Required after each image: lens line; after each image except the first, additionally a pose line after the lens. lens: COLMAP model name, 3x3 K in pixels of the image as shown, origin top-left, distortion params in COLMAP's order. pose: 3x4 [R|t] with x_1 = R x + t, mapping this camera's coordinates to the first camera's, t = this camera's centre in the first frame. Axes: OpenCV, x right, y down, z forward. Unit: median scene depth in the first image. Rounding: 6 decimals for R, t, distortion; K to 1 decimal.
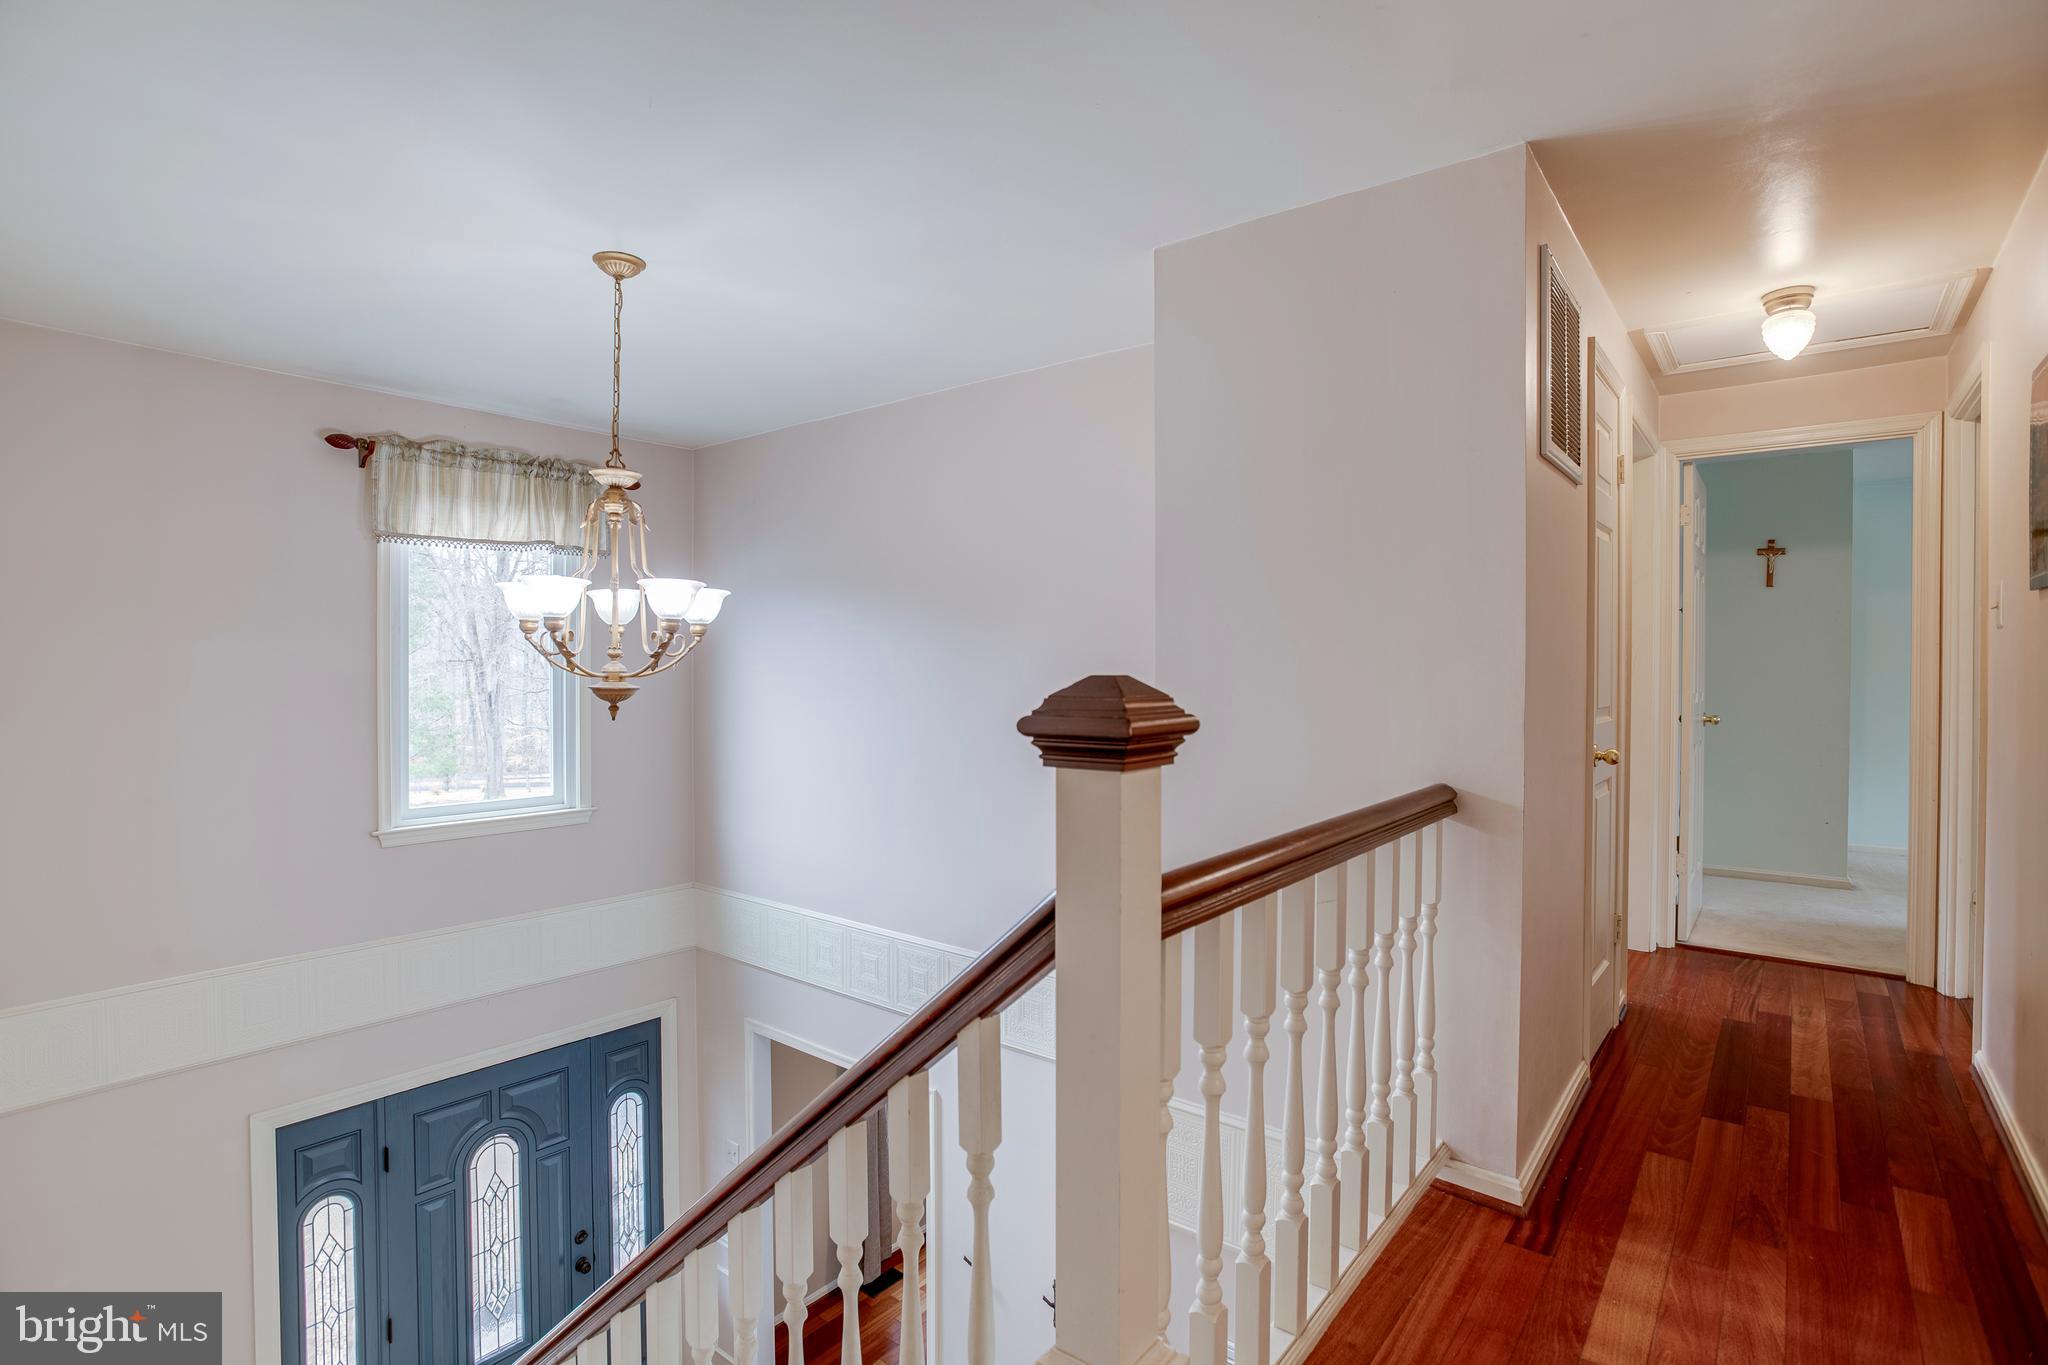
lens RADIAL K [[985.8, 0, 1024.0], [0, 985.8, 682.5], [0, 0, 1]] dist [-0.067549, 0.029797]
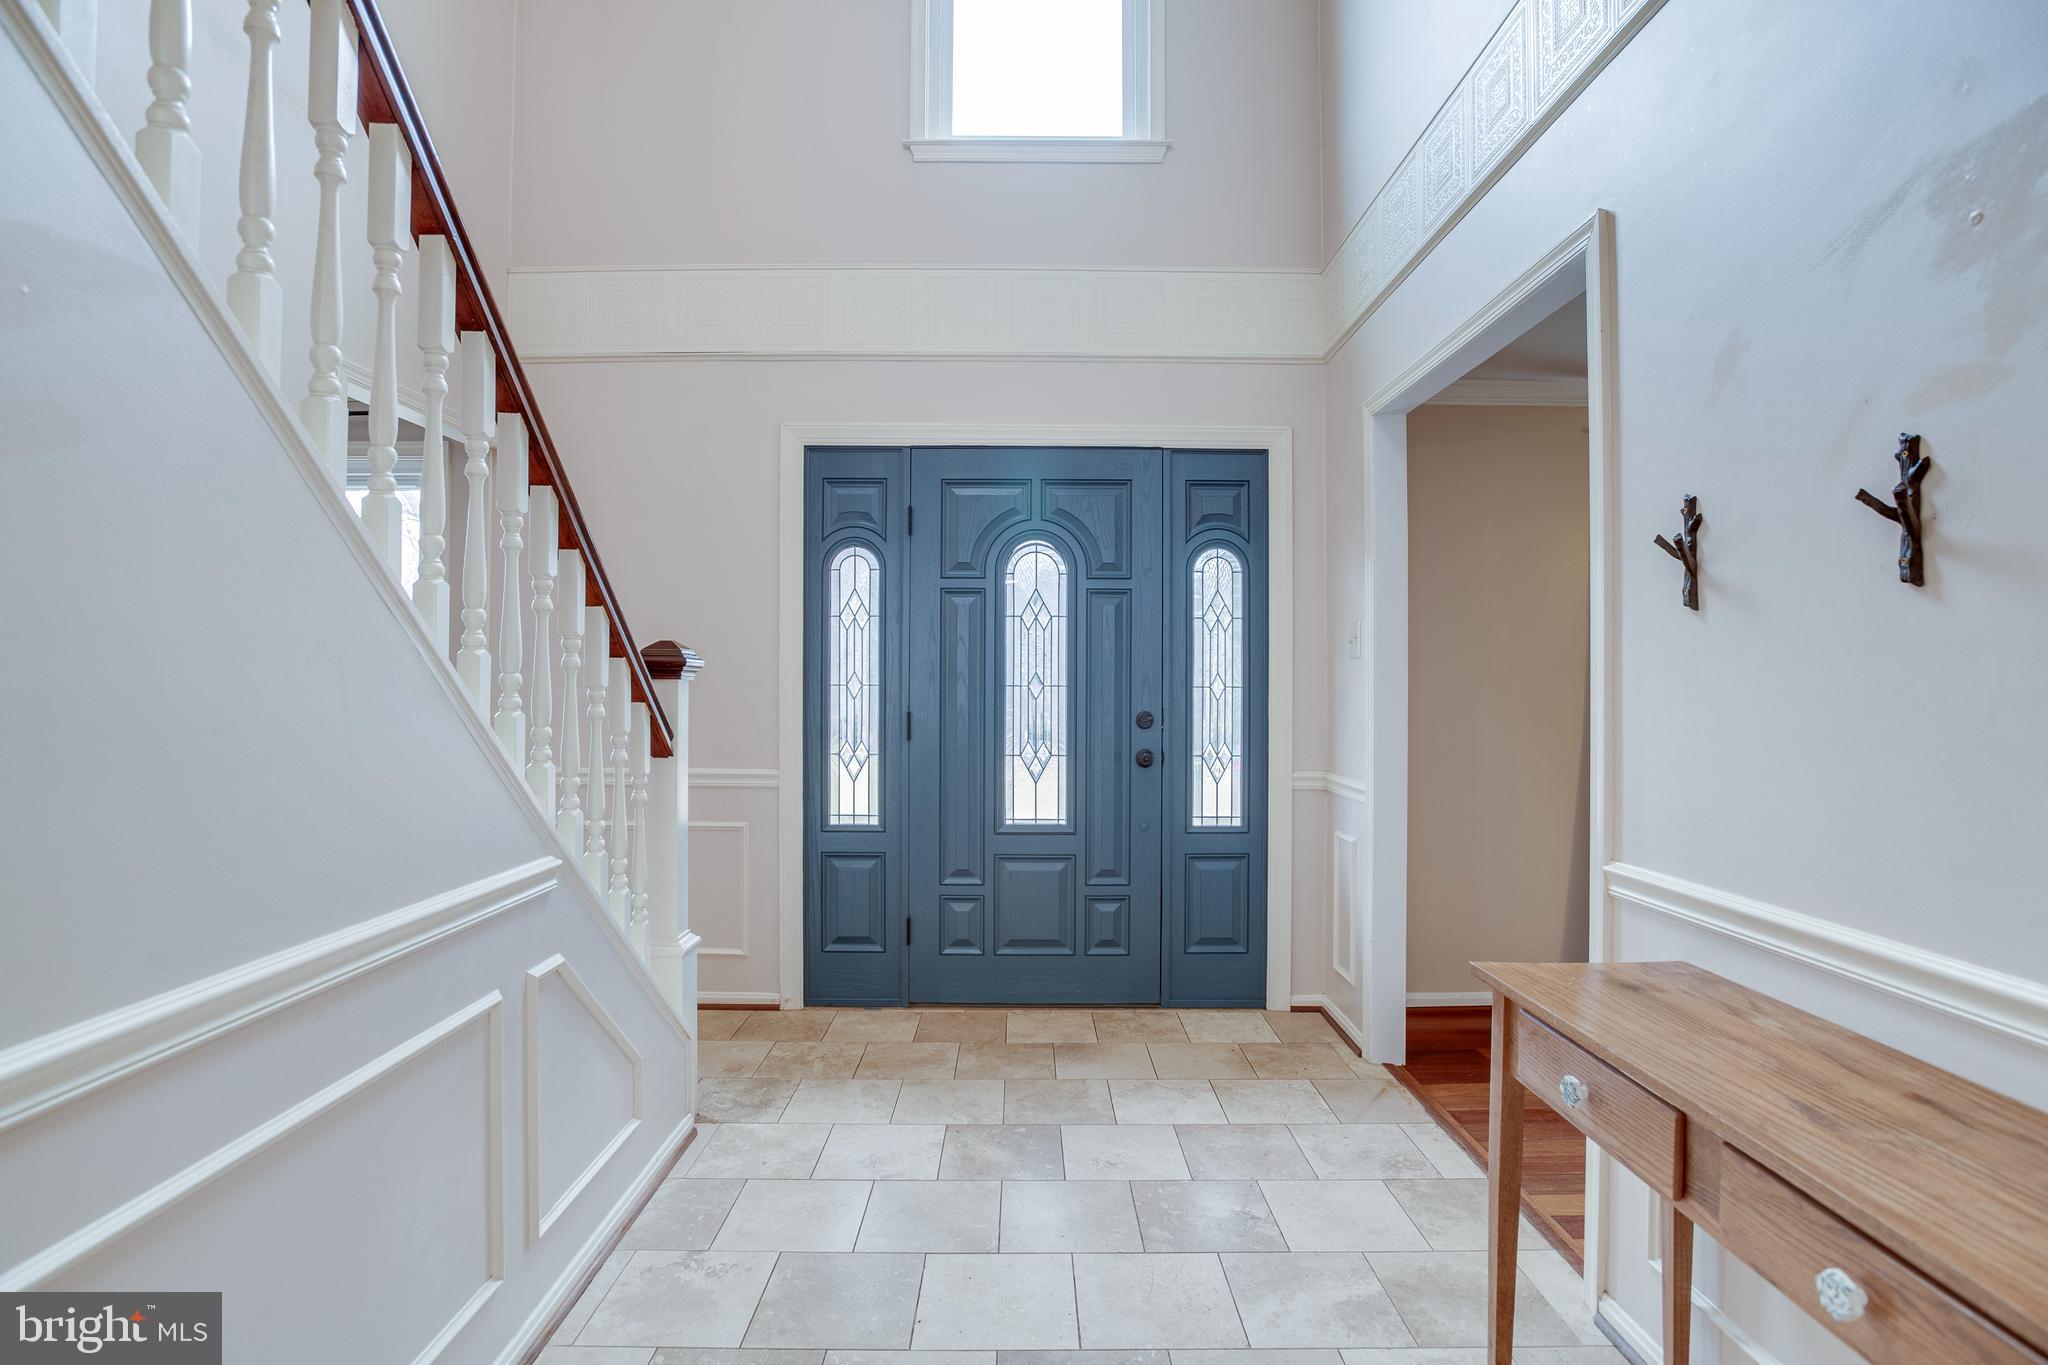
lens RADIAL K [[1003.3, 0, 1034.9], [0, 1003.3, 675.7], [0, 0, 1]] dist [-0.075211, 0.039258]
pose [[0.630715, -0.005347, -0.775996, 0.089985], [-0.011910, 0.999792, -0.016569, 0.623212], [0.775923, 0.019693, 0.630520, 0.502245]]
